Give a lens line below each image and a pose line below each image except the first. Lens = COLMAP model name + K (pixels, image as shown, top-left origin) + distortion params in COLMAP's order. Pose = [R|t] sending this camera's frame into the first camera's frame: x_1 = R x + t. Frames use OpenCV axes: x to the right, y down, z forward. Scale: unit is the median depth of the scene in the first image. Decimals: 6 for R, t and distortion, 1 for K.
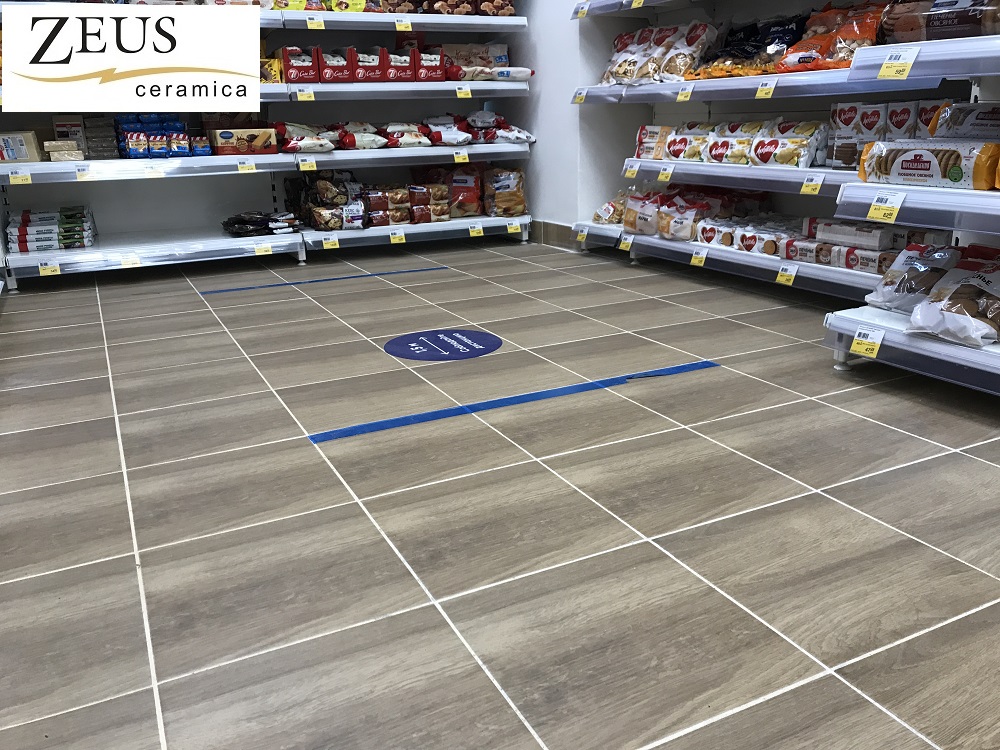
lens RADIAL K [[817.5, 0, 495.5], [0, 817.5, 373.4], [0, 0, 1]] dist [0.023633, -0.015633]
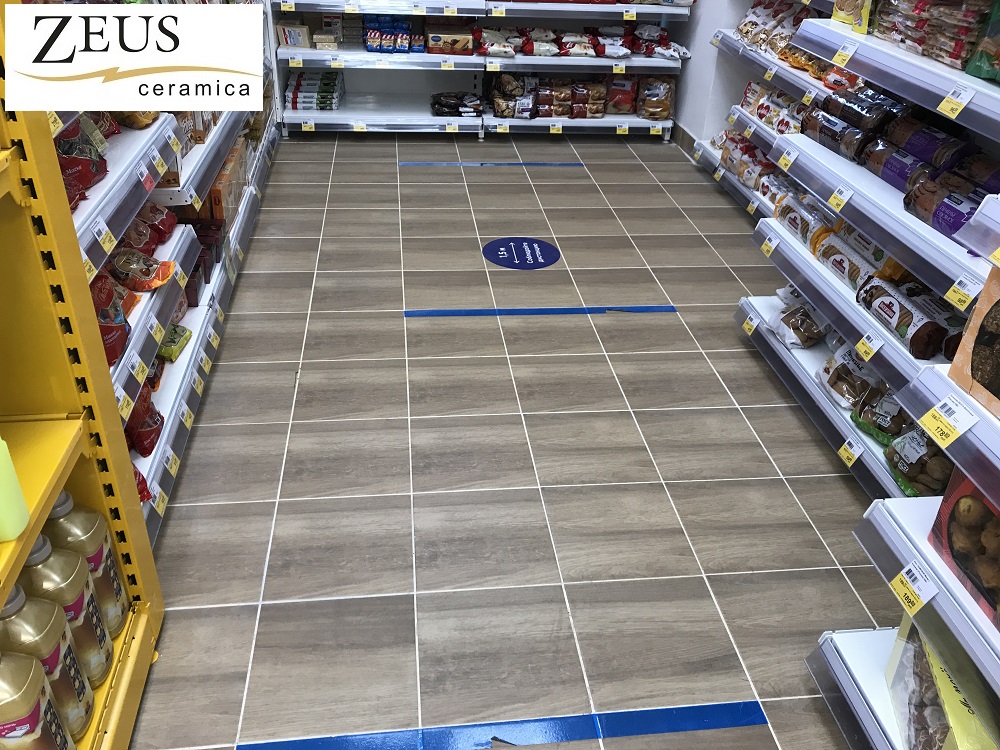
lens RADIAL K [[817.5, 0, 499.7], [0, 817.5, 376.2], [0, 0, 1]] dist [0.023633, -0.015633]
pose [[0.939977, 0.237849, -0.244688, 0.225325], [-0.164907, 0.944388, 0.284494, -0.169171], [0.298747, -0.227067, 0.926926, -0.328790]]
